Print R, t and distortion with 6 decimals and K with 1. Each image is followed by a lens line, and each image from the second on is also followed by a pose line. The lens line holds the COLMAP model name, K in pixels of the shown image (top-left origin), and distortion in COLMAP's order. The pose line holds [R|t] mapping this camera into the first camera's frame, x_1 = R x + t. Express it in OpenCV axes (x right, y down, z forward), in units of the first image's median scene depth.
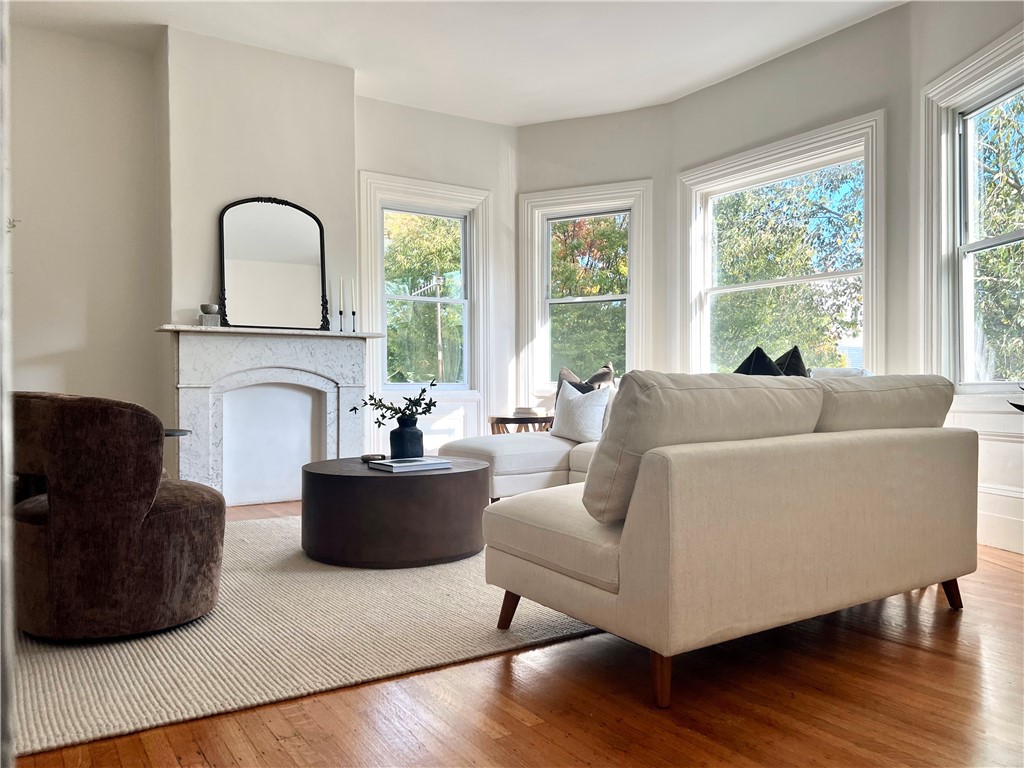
lens RADIAL K [[768.8, 0, 509.2], [0, 768.8, 396.8], [0, 0, 1]] dist [0.069715, -0.068095]
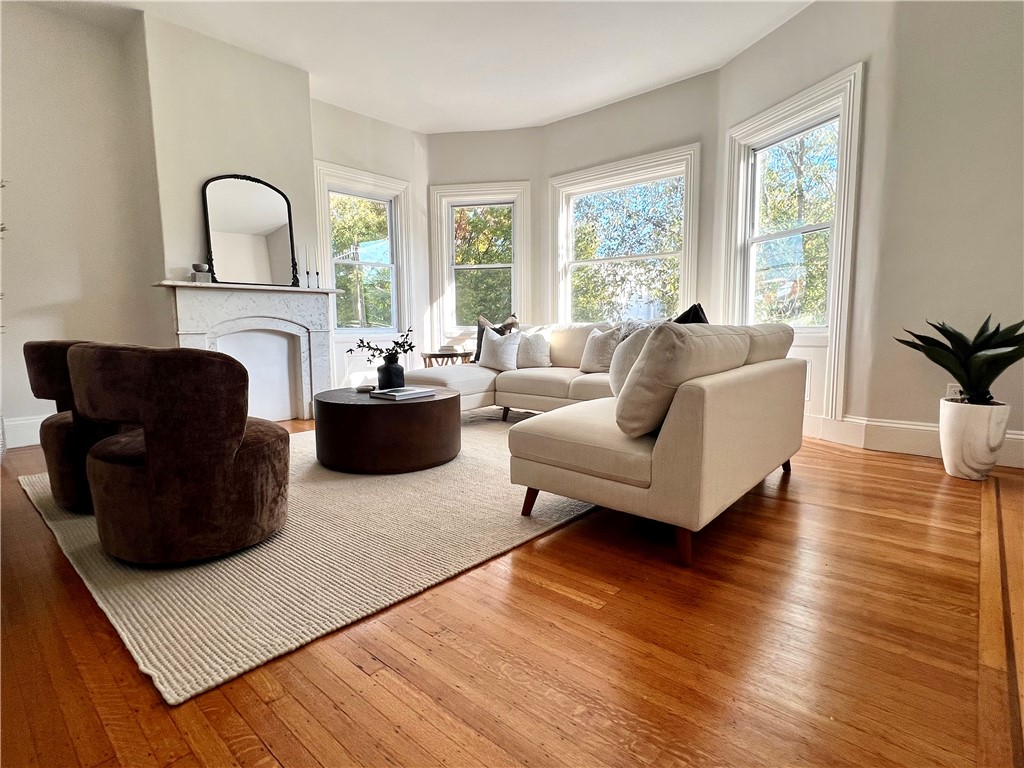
lens RADIAL K [[518.4, 0, 514.3], [0, 518.4, 389.6], [0, 0, 1]] dist [0.001654, 0.000292]
pose [[0.965848, -0.036577, 0.256514, -0.150246], [0.009384, 0.994275, 0.106442, -0.007839], [-0.258939, -0.100400, 0.960662, 0.098881]]
